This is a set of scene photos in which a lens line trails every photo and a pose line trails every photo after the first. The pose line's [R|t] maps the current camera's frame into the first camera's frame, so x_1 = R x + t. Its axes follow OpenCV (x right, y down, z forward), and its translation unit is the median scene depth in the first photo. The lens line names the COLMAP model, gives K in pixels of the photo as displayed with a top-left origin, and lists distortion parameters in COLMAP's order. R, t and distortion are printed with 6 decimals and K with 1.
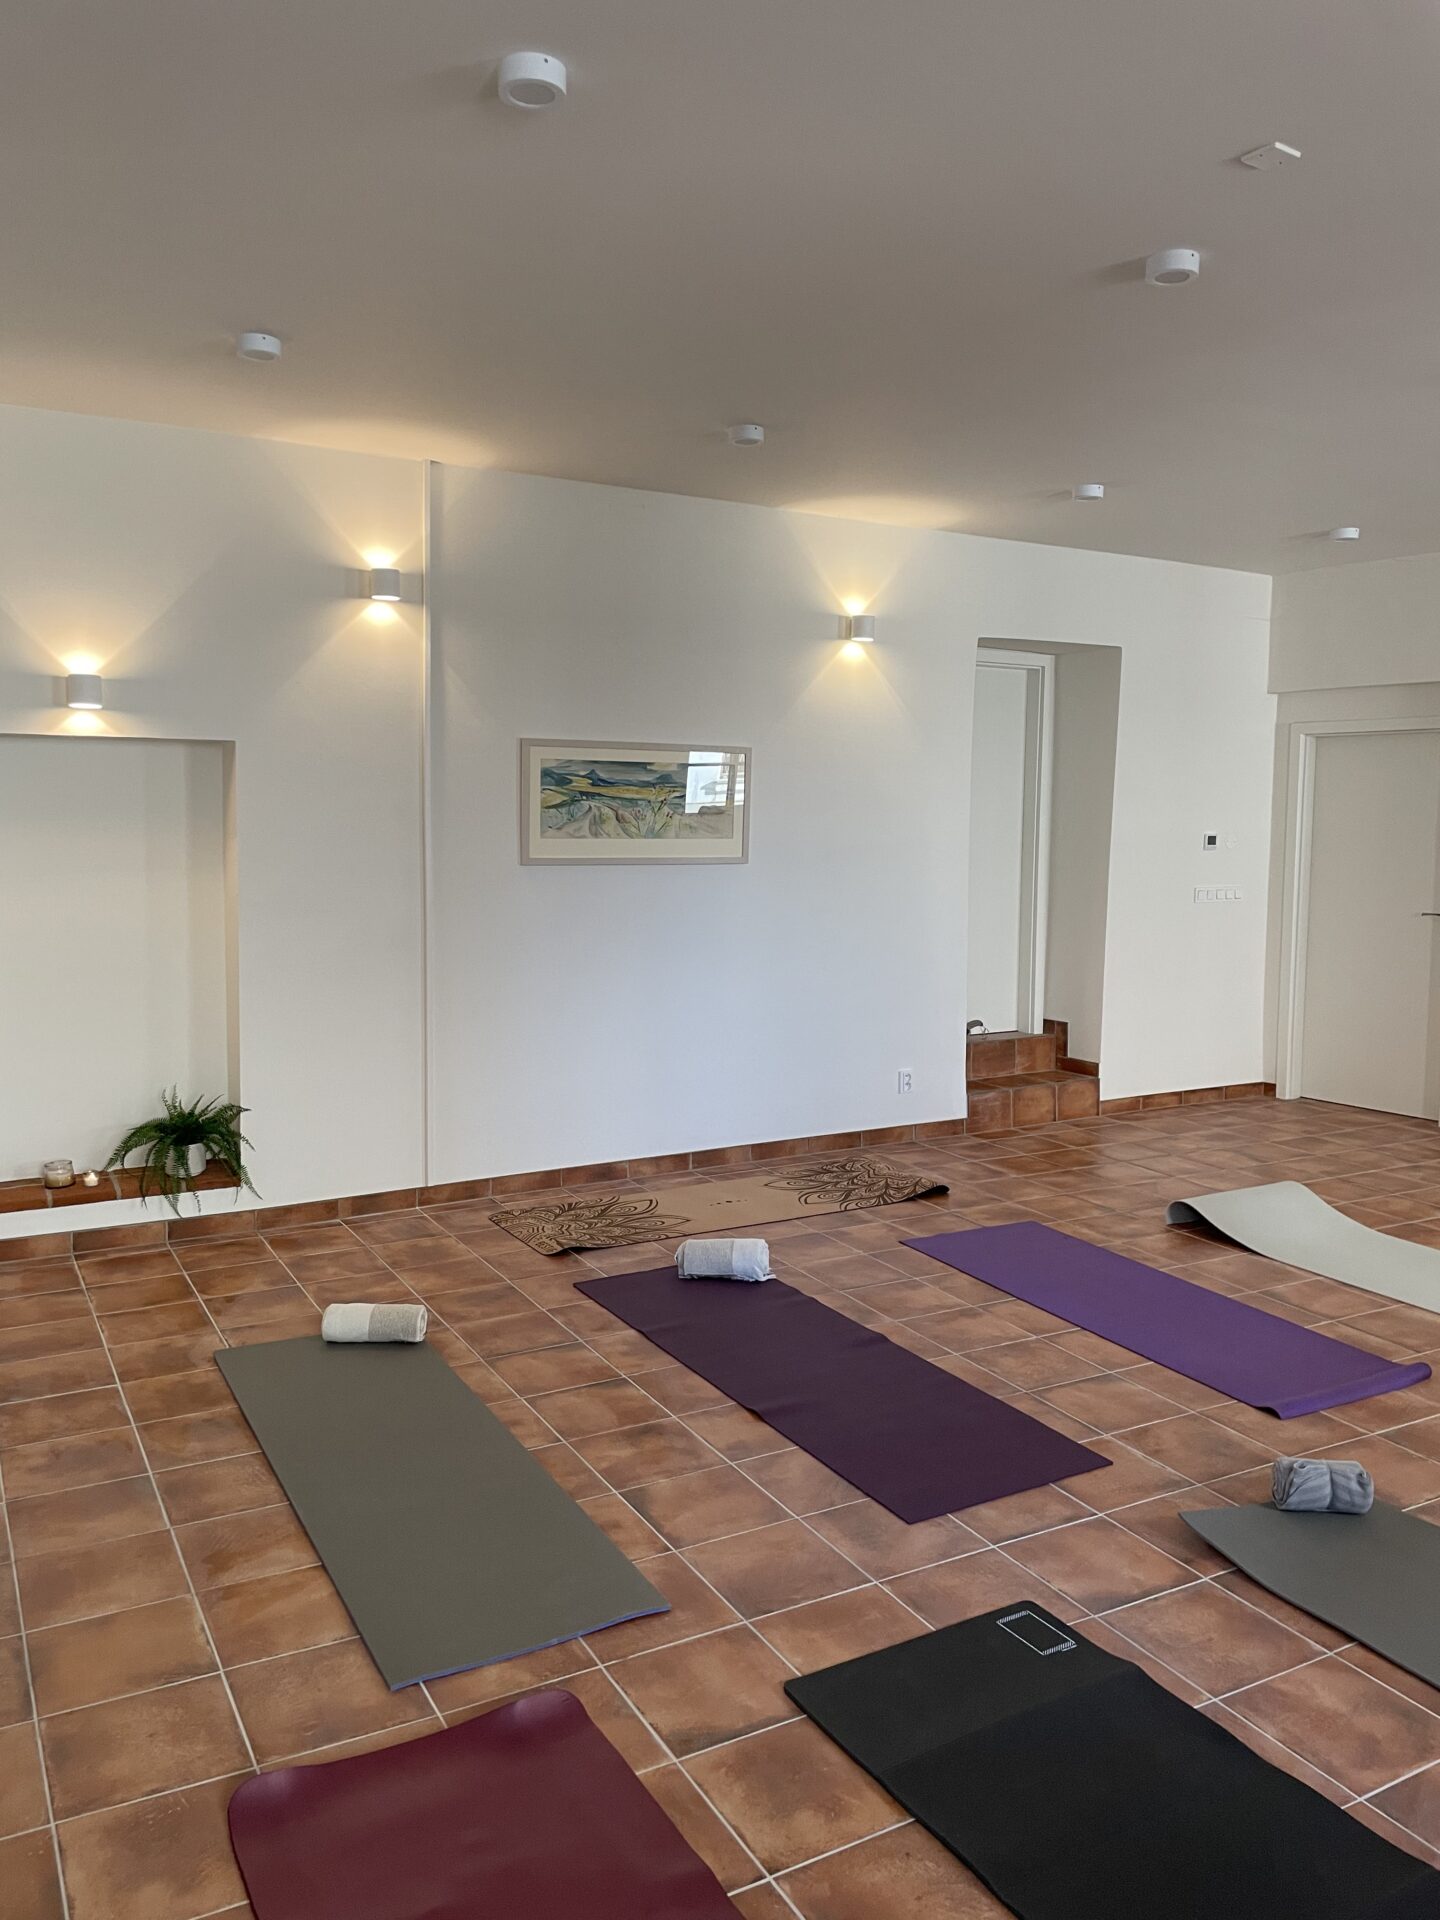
lens RADIAL K [[1439.1, 0, 721.1], [0, 1439.1, 929.2], [0, 0, 1]] dist [0.112182, -0.165579]
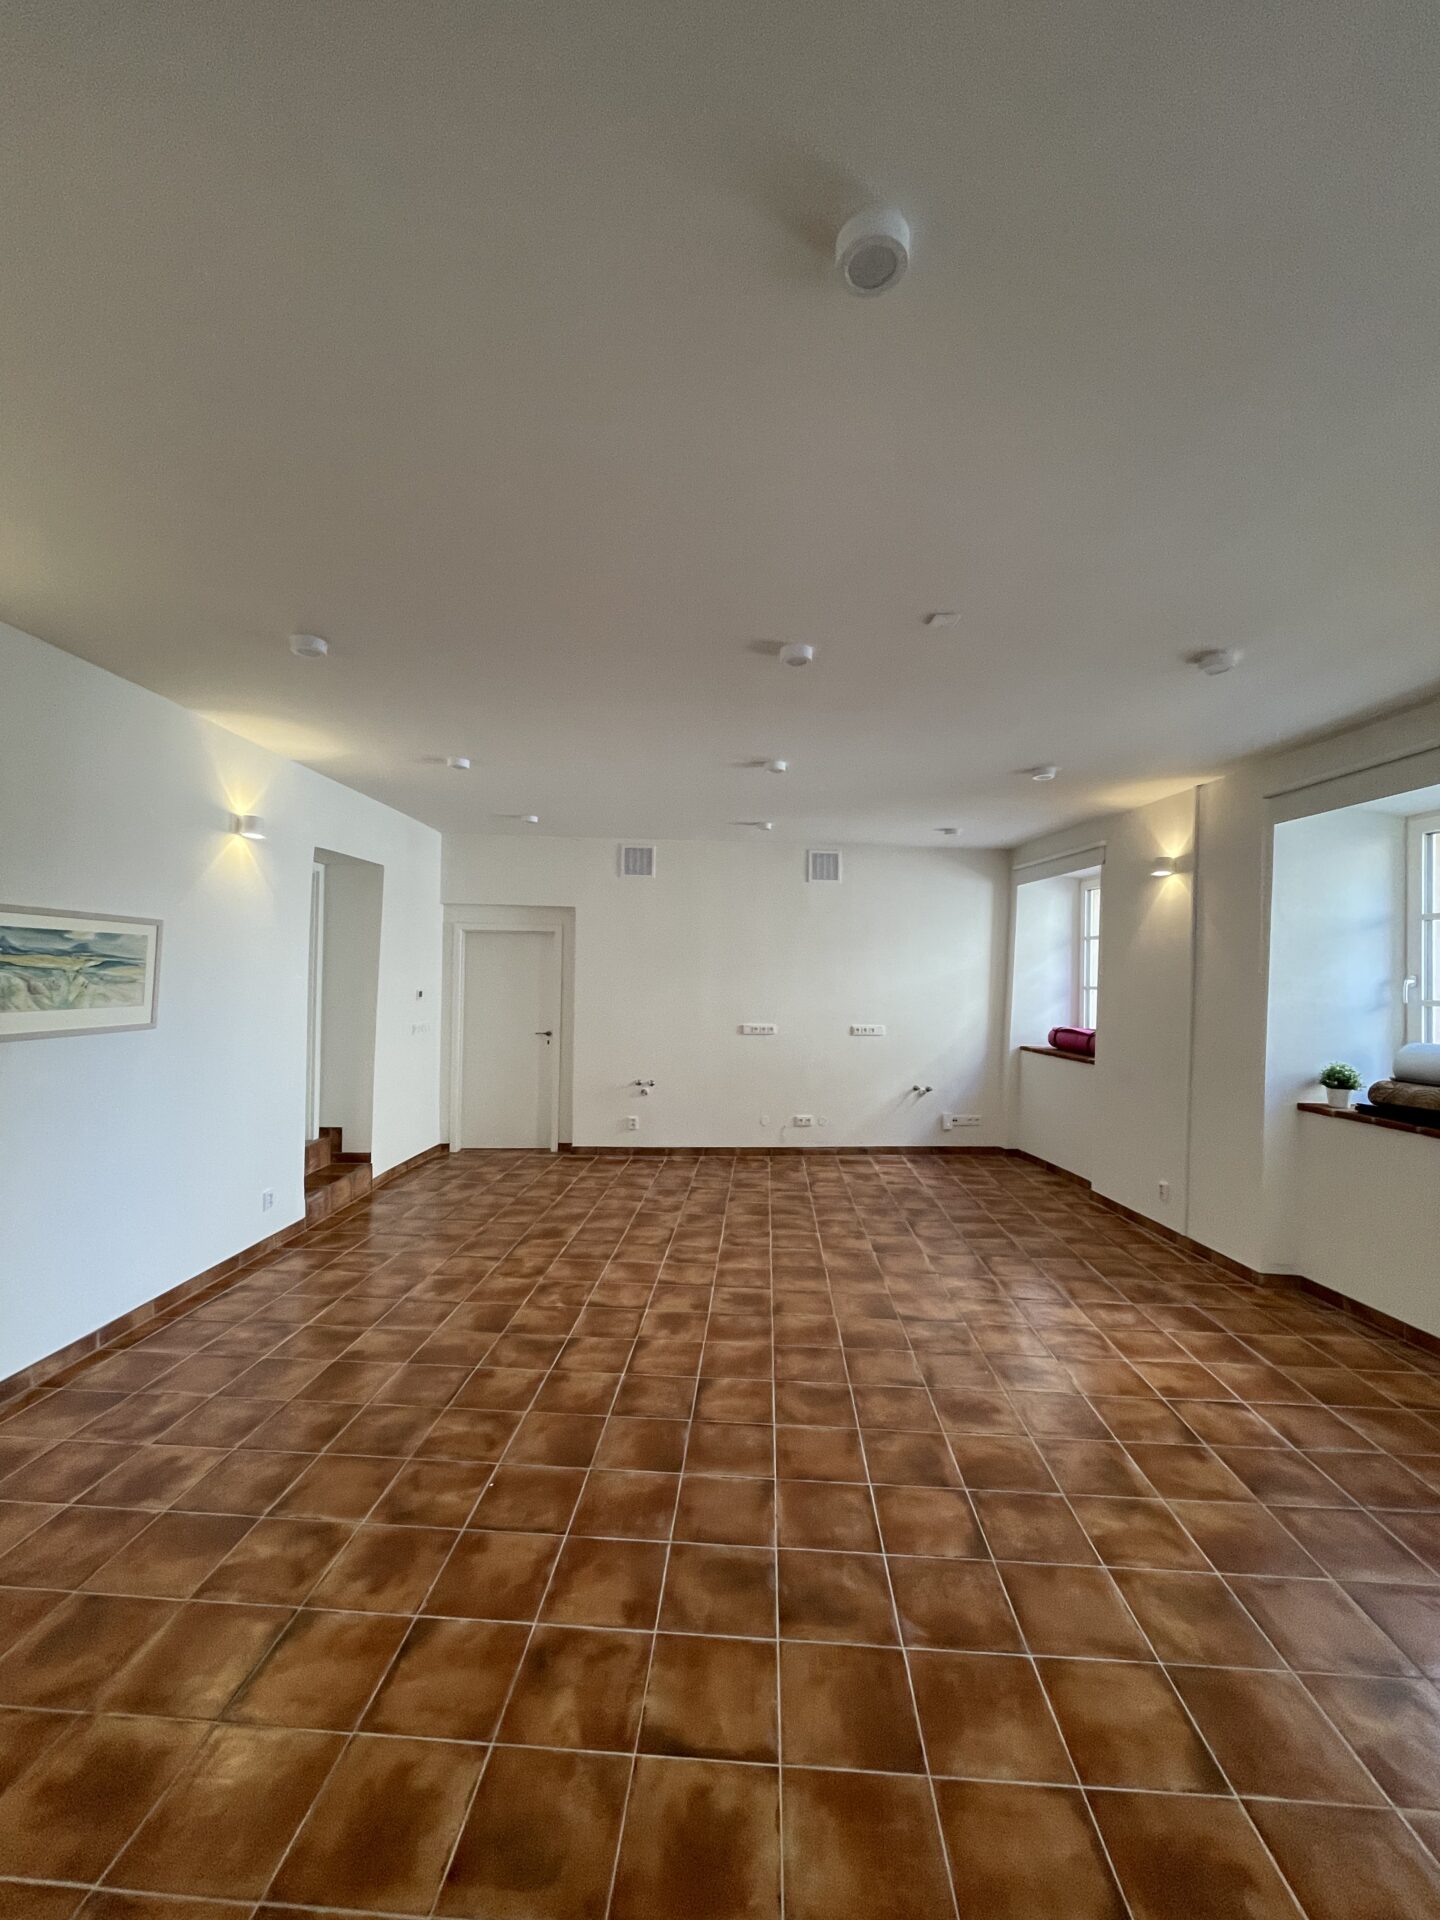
lens RADIAL K [[777.6, 0, 720.0], [0, 777.6, 960.0], [0, 0, 1]] dist [-0.002595, -0.000424]
pose [[0.532494, 0.016024, 0.846282, -0.251453], [0.056457, 0.996922, -0.054400, -0.043234], [-0.844549, 0.076746, 0.529950, 0.359385]]
